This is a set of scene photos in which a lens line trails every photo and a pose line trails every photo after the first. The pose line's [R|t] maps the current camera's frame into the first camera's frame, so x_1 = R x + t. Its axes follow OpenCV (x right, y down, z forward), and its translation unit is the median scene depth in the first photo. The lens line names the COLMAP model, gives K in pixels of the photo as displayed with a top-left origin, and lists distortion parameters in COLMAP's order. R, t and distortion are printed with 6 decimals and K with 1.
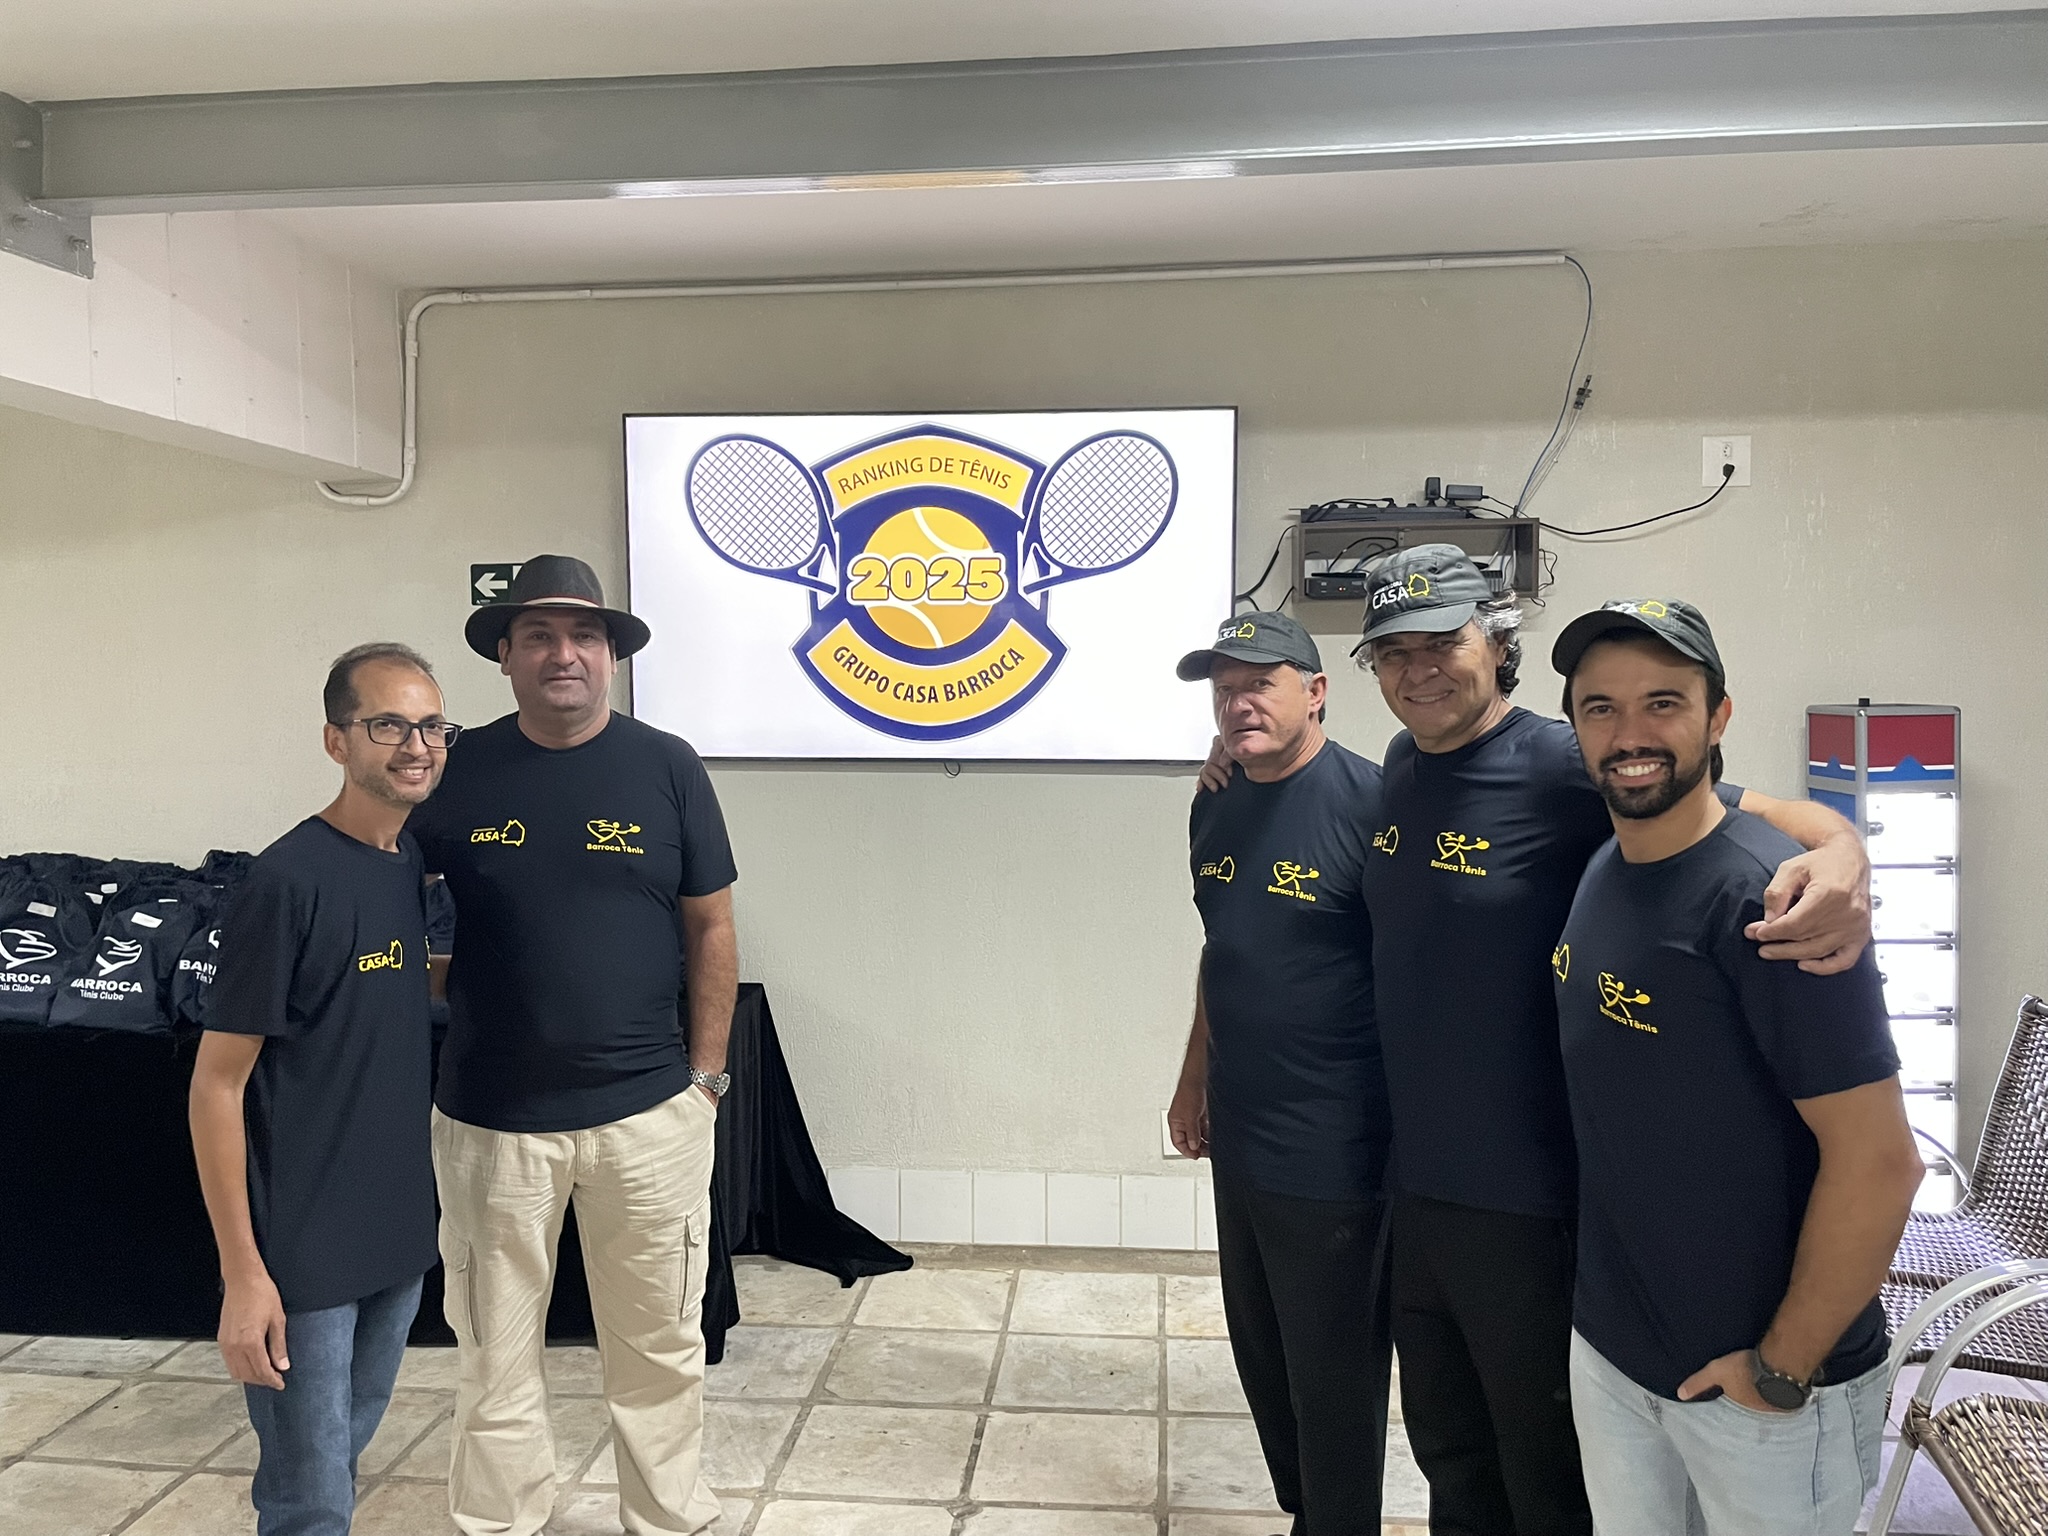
lens RADIAL K [[1577.9, 0, 1033.3], [0, 1577.9, 771.0], [0, 0, 1]] dist [0.092925, -0.125092]
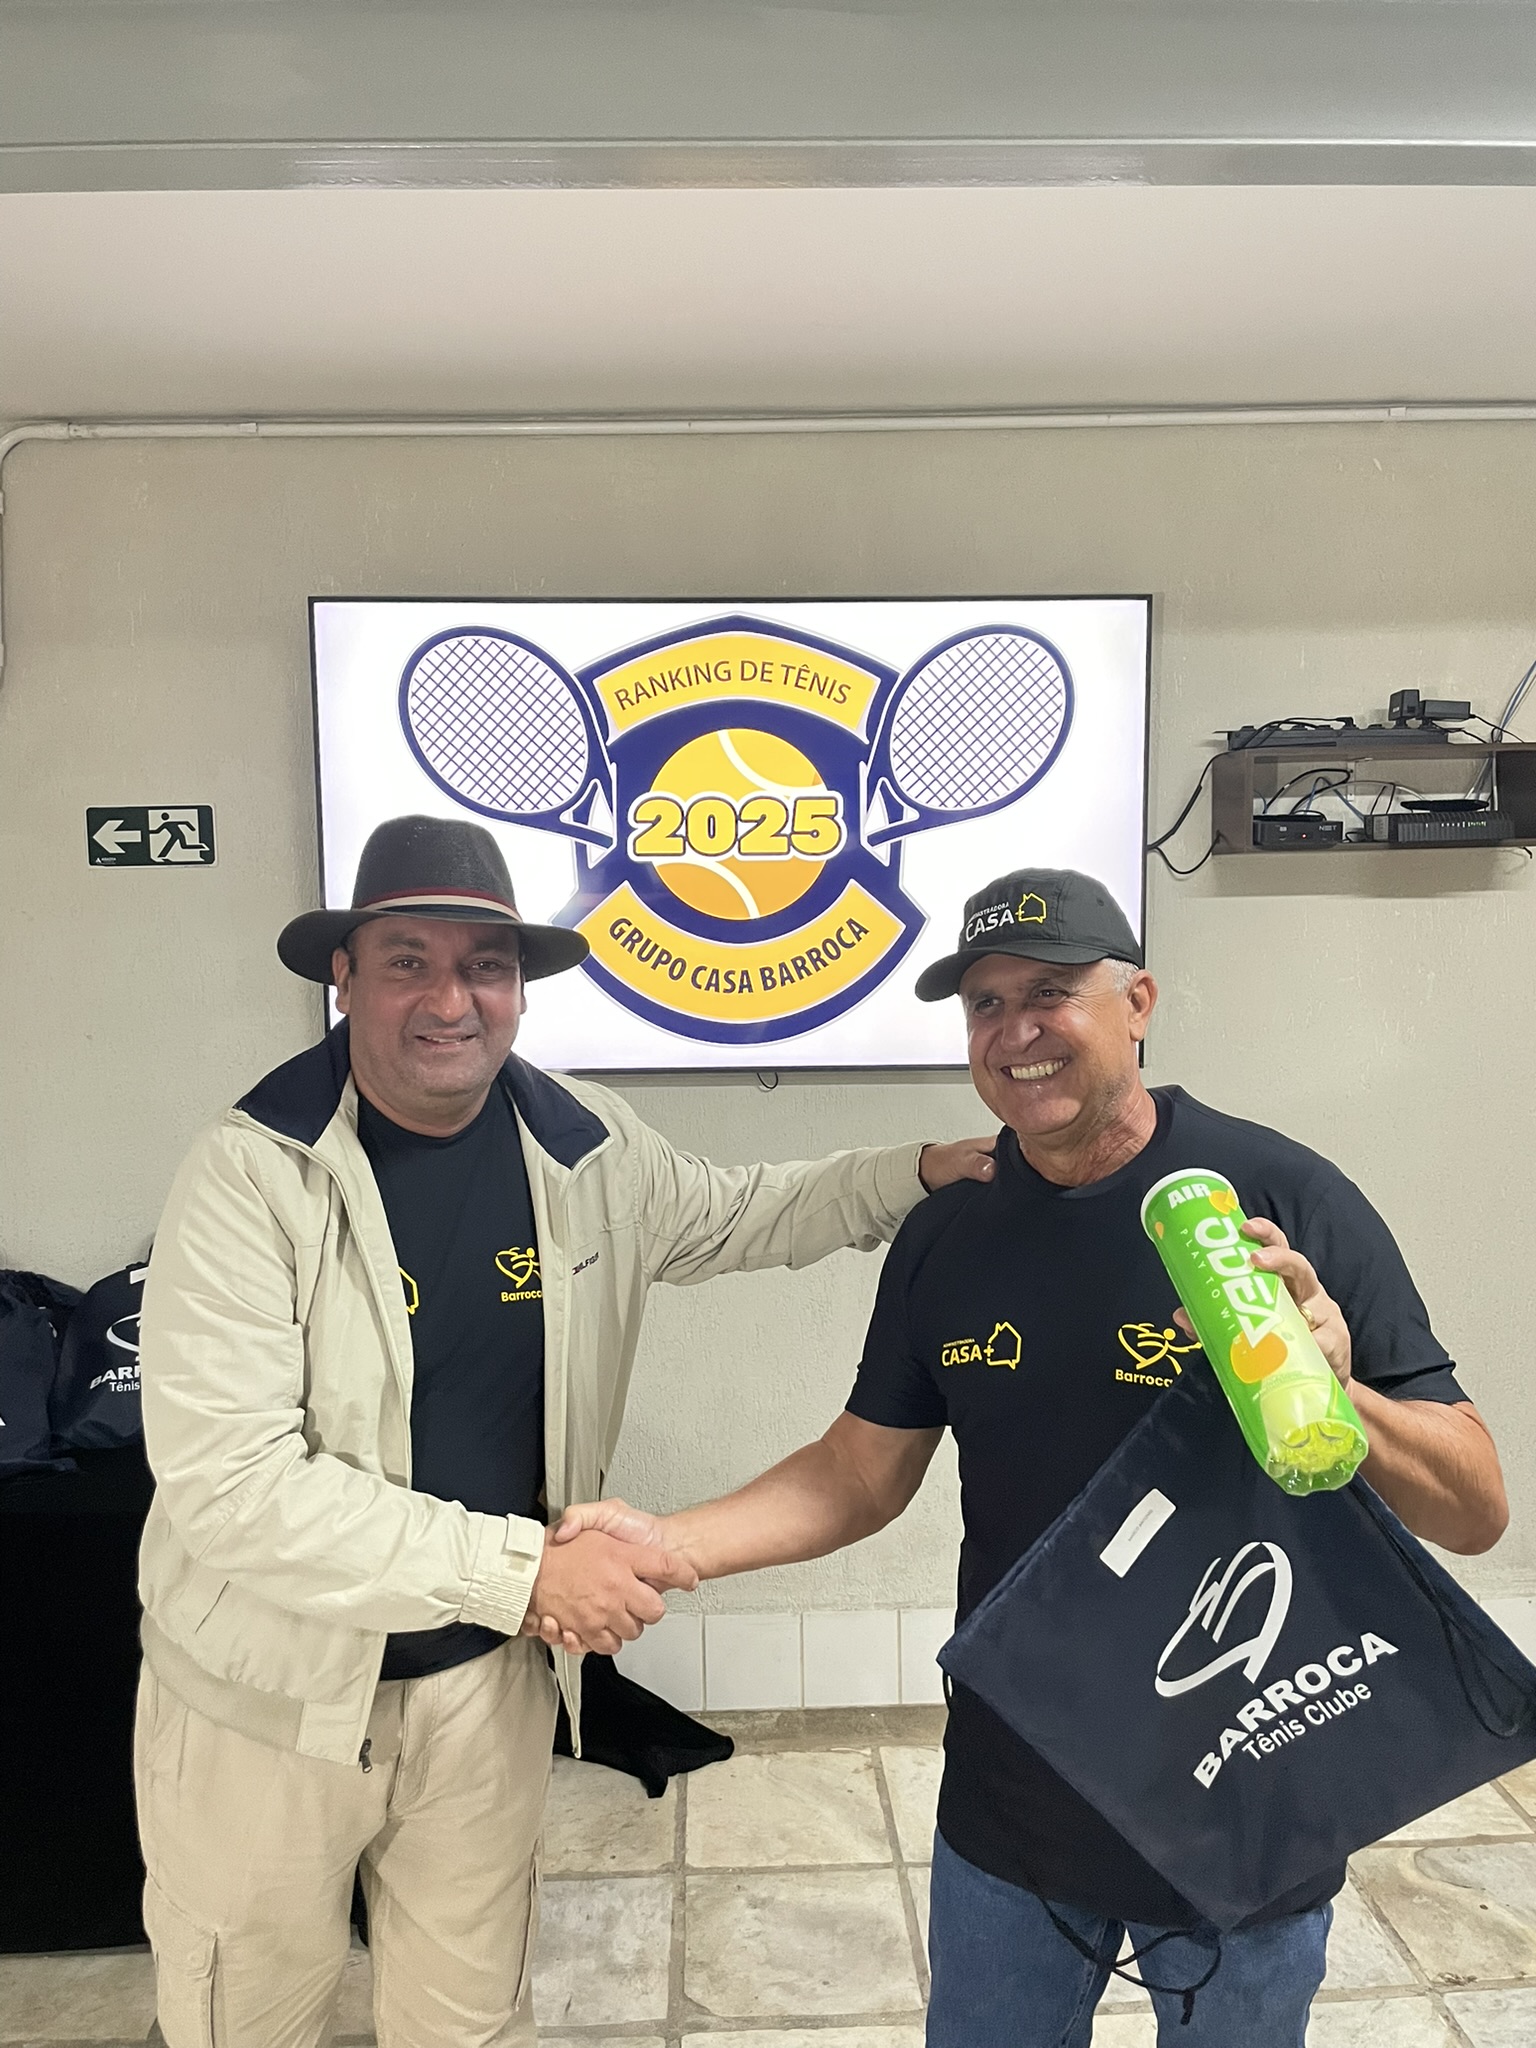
lens RADIAL K [[1577.9, 0, 776.7], [0, 1577.9, 1042.4], [0, 0, 1]] dist [0.092925, -0.125092]
pose [[0.992123, -0.019943, 0.123673, -0.145570], [0.018818, 0.999770, 0.010257, -0.027845], [-0.123849, -0.007849, 0.992270, 0.266336]]
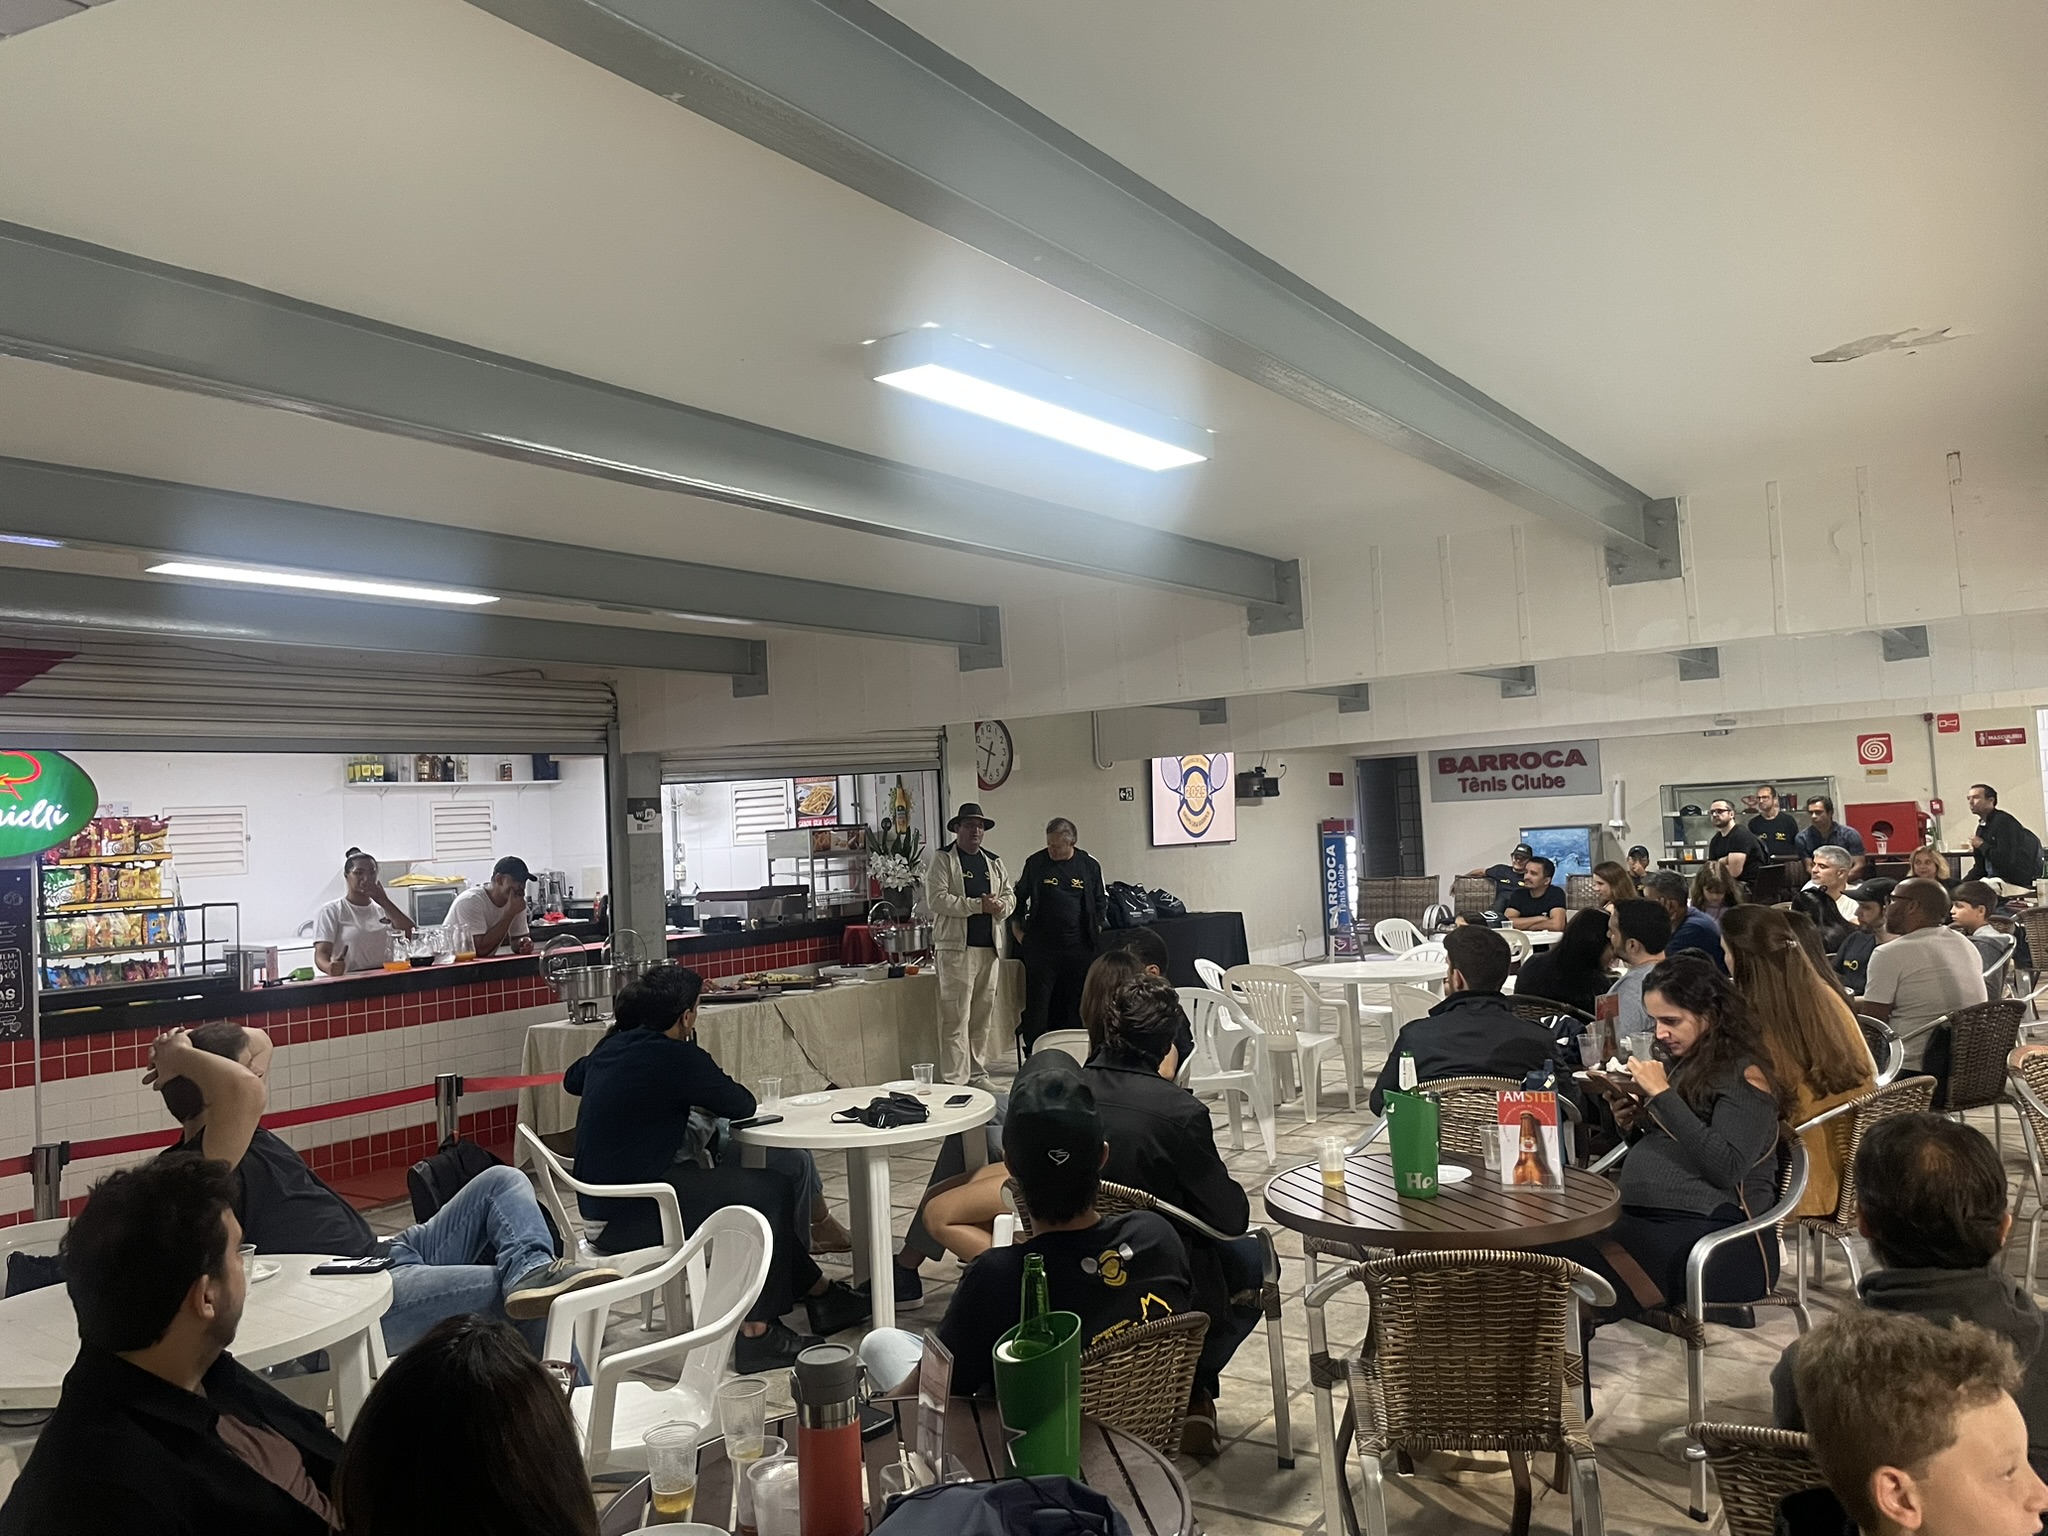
lens RADIAL K [[1577.9, 0, 1022.8], [0, 1577.9, 766.9], [0, 0, 1]] dist [0.092925, -0.125092]
pose [[0.479657, 0.011042, 0.877387, -3.415808], [0.099183, 0.992830, -0.066717, 0.021164], [-0.871833, 0.119023, 0.475123, -0.350908]]
